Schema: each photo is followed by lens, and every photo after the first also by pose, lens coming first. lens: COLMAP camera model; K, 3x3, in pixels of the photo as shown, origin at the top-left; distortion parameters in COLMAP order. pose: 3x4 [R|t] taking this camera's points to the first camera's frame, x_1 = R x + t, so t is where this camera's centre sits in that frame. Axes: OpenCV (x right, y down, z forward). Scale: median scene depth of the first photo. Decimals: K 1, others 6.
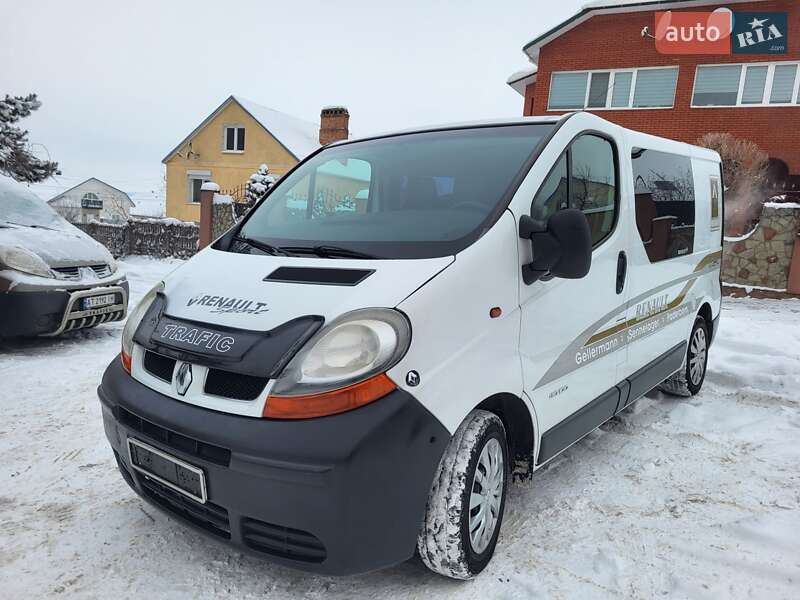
lens RADIAL K [[603.7, 0, 400.6], [0, 603.7, 308.4], [0, 0, 1]] dist [0.066046, -0.052651]
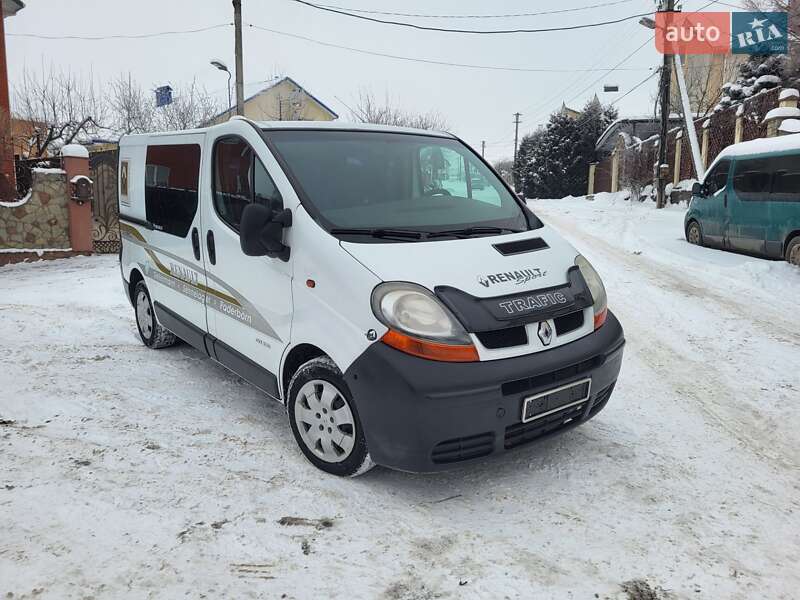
lens RADIAL K [[603.9, 0, 400.0], [0, 603.9, 297.4], [0, 0, 1]] dist [0.064017, -0.048893]
pose [[0.208664, -0.193291, 0.958696, -1.444075], [0.143421, 0.975724, 0.165509, -0.193564], [-0.967414, 0.102961, 0.231320, 0.854880]]
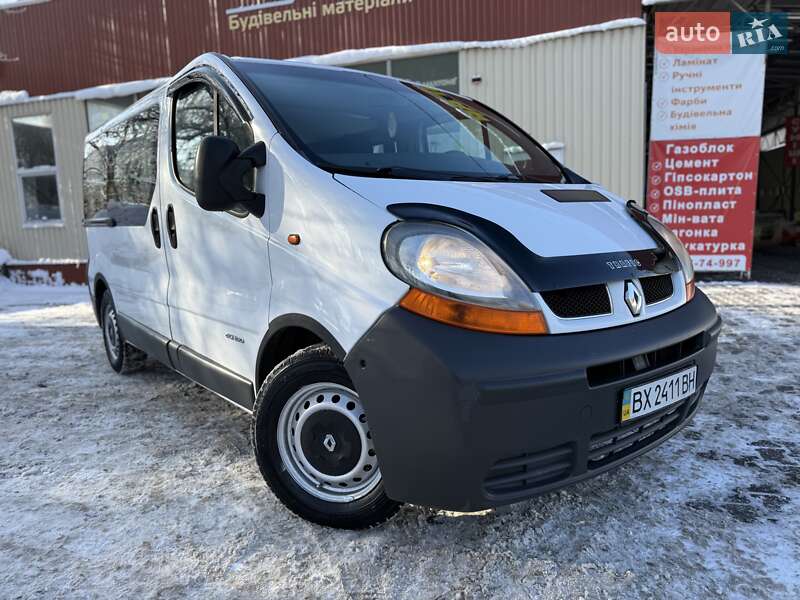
lens RADIAL K [[526.2, 0, 414.0], [0, 526.2, 300.2], [0, 0, 1]] dist [0.149499, -0.027493]
pose [[0.172582, -0.136573, 0.975481, -1.045971], [0.177540, 0.978434, 0.105576, -0.022699], [-0.968863, 0.154967, 0.193107, 1.003161]]
